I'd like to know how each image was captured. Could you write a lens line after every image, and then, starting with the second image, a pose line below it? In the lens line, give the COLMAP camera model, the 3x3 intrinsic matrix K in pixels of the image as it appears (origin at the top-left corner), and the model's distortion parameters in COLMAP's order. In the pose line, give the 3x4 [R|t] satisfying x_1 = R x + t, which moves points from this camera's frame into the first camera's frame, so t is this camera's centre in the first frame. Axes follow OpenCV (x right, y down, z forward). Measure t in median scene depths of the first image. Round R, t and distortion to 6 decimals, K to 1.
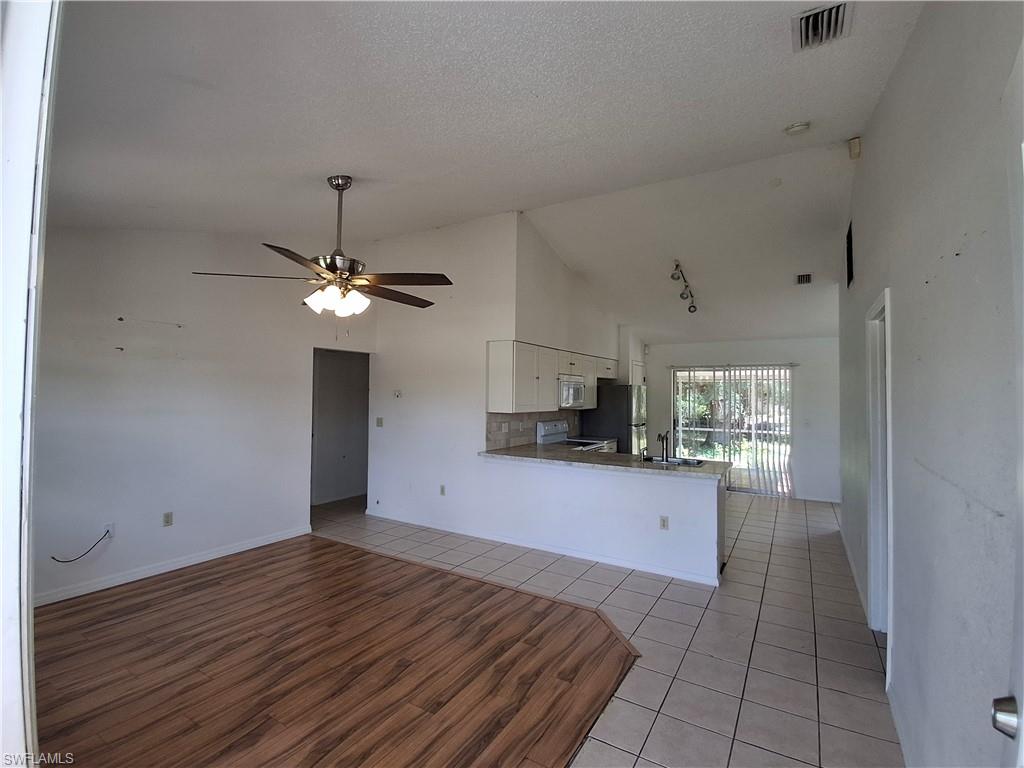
lens RADIAL K [[475.1, 0, 512.9], [0, 475.1, 381.0], [0, 0, 1]] dist [-0.005773, -0.003262]
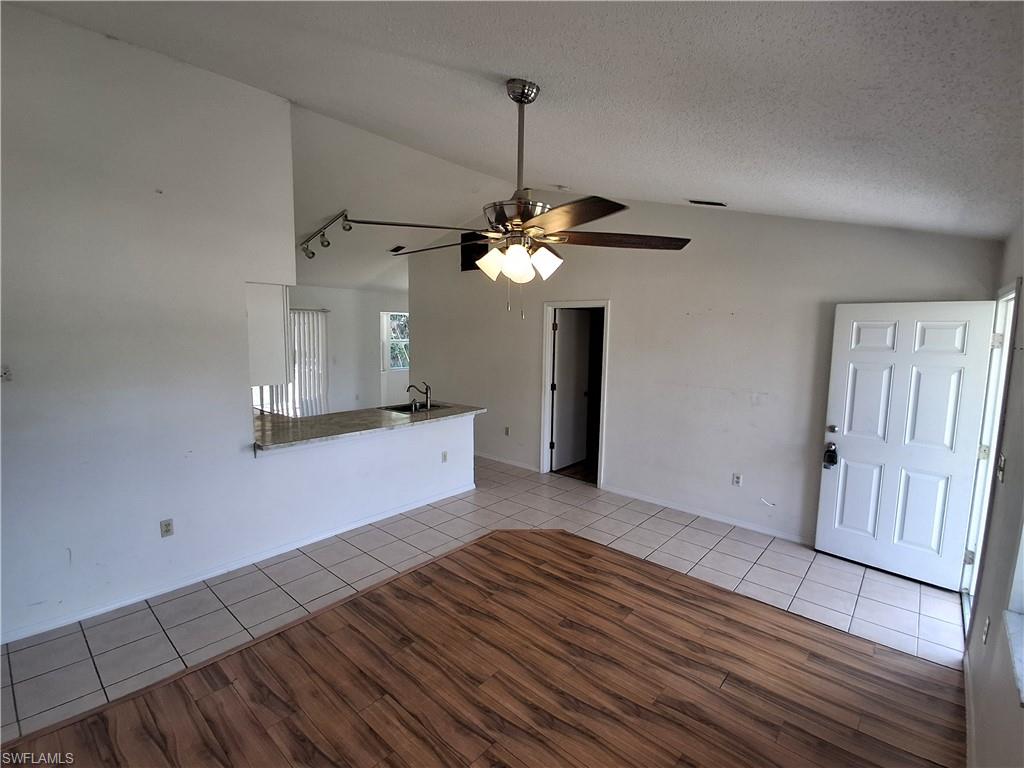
lens RADIAL K [[475.1, 0, 511.8], [0, 475.1, 381.1], [0, 0, 1]] dist [-0.005773, -0.003262]
pose [[0.171515, -0.118688, 0.978006, -1.042994], [-0.040783, 0.991010, 0.127419, -0.069795], [-0.984337, -0.061741, 0.165133, 0.824222]]
